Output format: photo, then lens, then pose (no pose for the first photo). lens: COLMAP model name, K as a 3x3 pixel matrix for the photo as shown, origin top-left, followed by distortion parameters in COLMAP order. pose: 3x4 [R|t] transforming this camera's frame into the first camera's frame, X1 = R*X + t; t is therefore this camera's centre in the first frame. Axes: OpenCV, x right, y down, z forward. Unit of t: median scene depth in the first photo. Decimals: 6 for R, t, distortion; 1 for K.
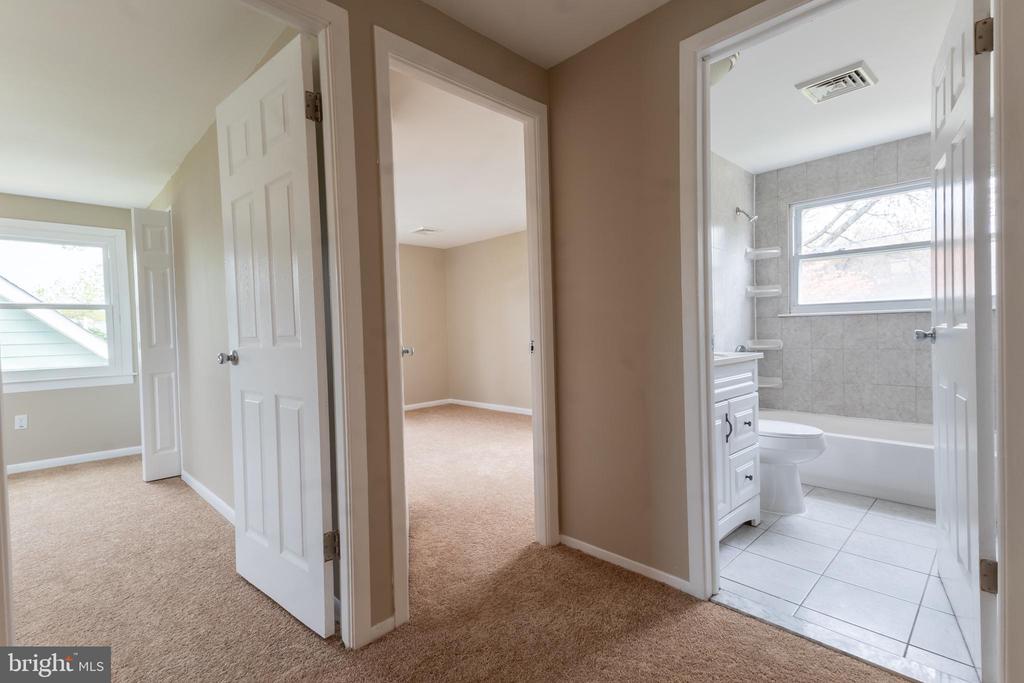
lens RADIAL K [[471.8, 0, 510.8], [0, 471.8, 342.4], [0, 0, 1]] dist [0.042231, -0.012771]
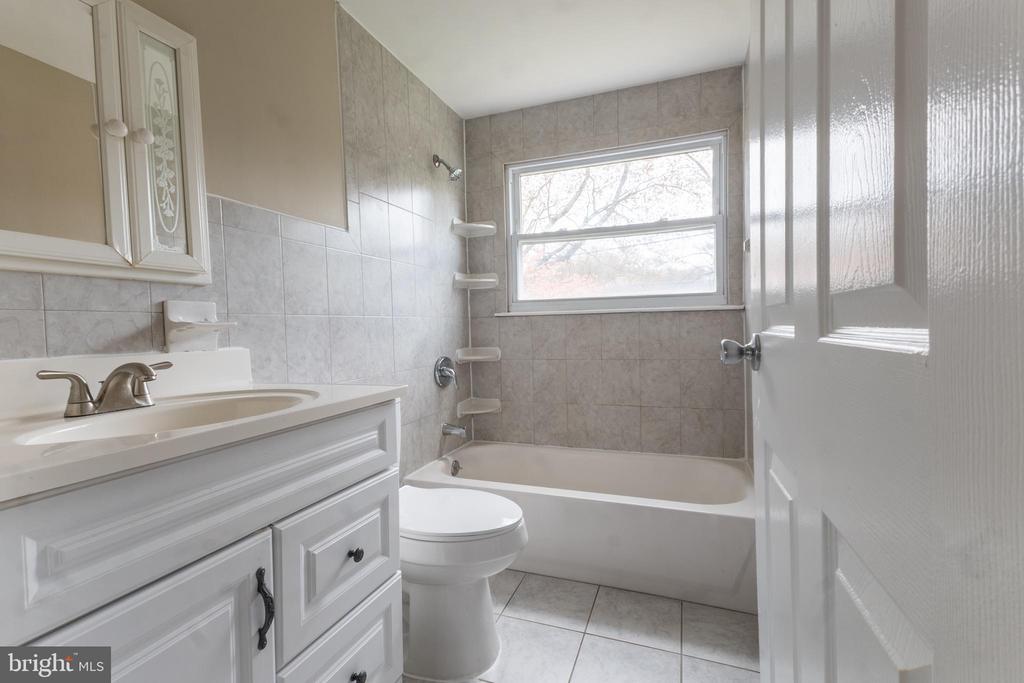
lens RADIAL K [[471.8, 0, 510.8], [0, 471.8, 342.4], [0, 0, 1]] dist [0.042231, -0.012771]
pose [[0.902443, -0.010406, 0.430683, 0.275271], [0.012021, 0.999927, -0.001028, -0.012960], [-0.430641, 0.006105, 0.902503, 0.341725]]
